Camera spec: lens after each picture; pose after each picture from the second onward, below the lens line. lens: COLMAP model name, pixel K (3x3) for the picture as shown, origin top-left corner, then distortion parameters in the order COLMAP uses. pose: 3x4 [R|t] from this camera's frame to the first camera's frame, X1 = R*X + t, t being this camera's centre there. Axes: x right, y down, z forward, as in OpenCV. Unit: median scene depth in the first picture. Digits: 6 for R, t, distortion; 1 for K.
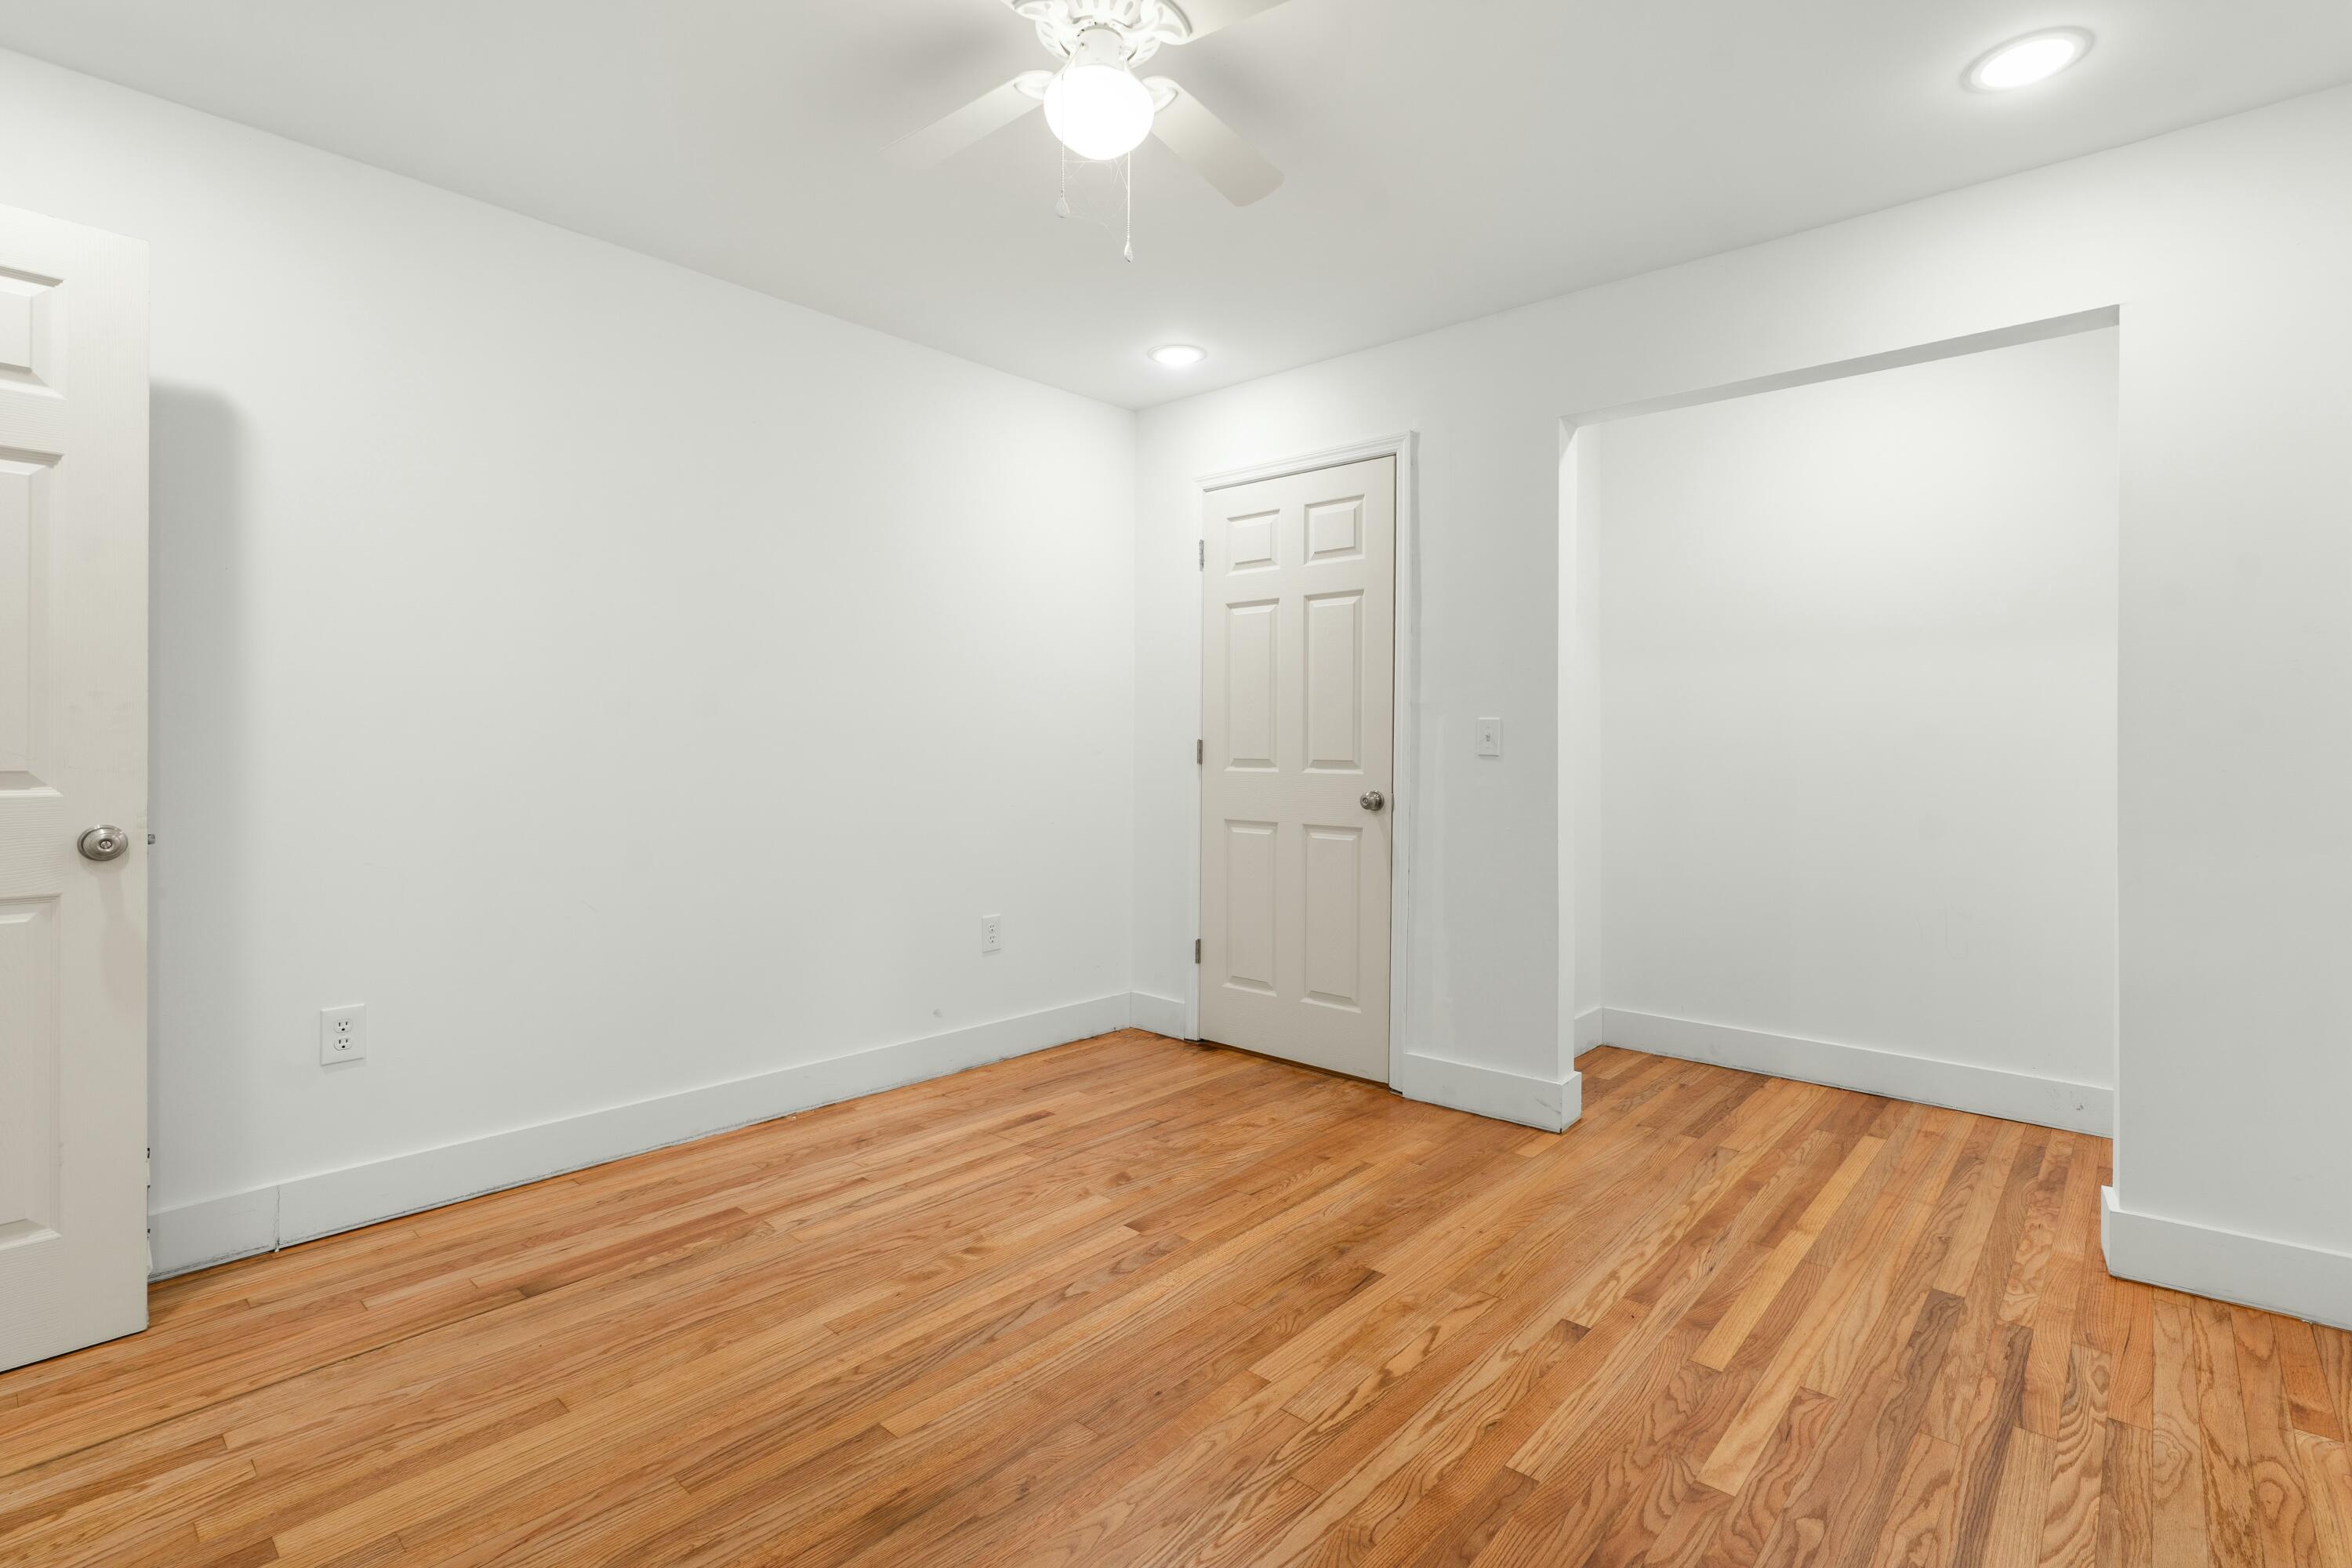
lens RADIAL K [[1085.8, 0, 1167.9], [0, 1085.8, 736.0], [0, 0, 1]] dist [-0.007824, 0.001426]
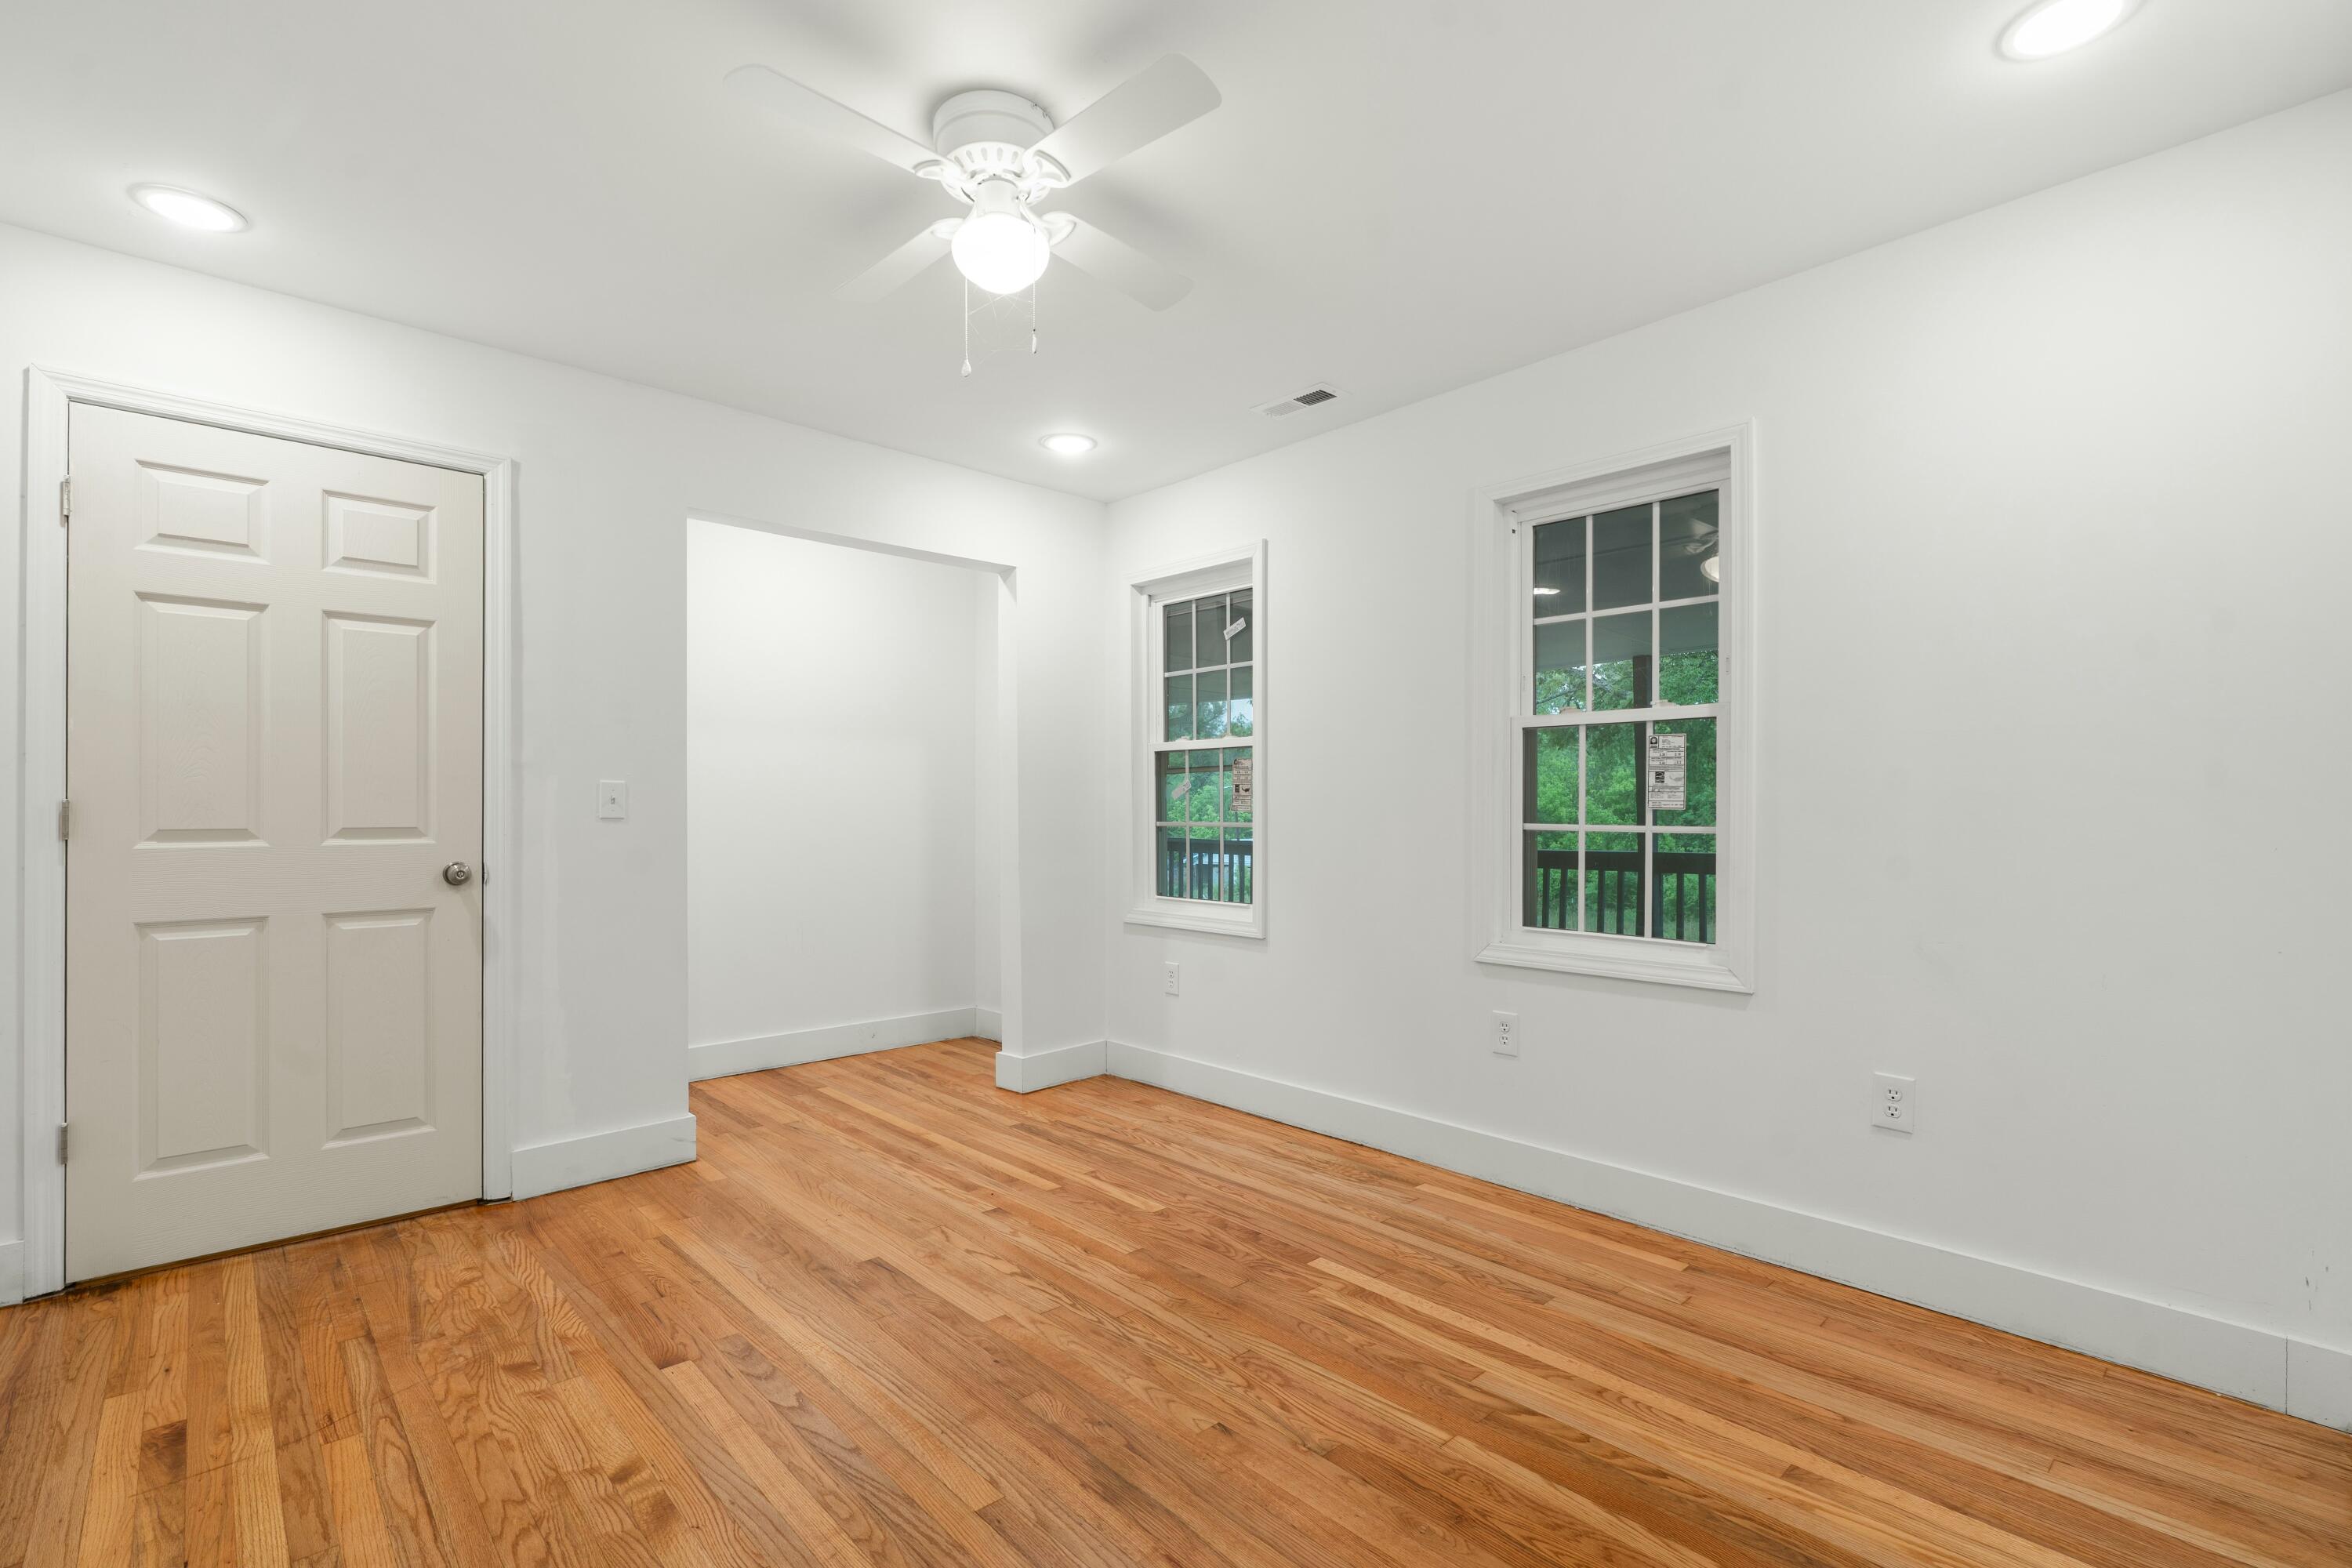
lens RADIAL K [[1085.8, 0, 1172.9], [0, 1085.8, 802.7], [0, 0, 1]] dist [-0.007824, 0.001426]
pose [[0.091109, -0.000161, 0.995841, -0.779716], [-0.007077, 0.999975, 0.000809, -0.000863], [-0.995816, -0.007121, 0.091105, 0.474406]]
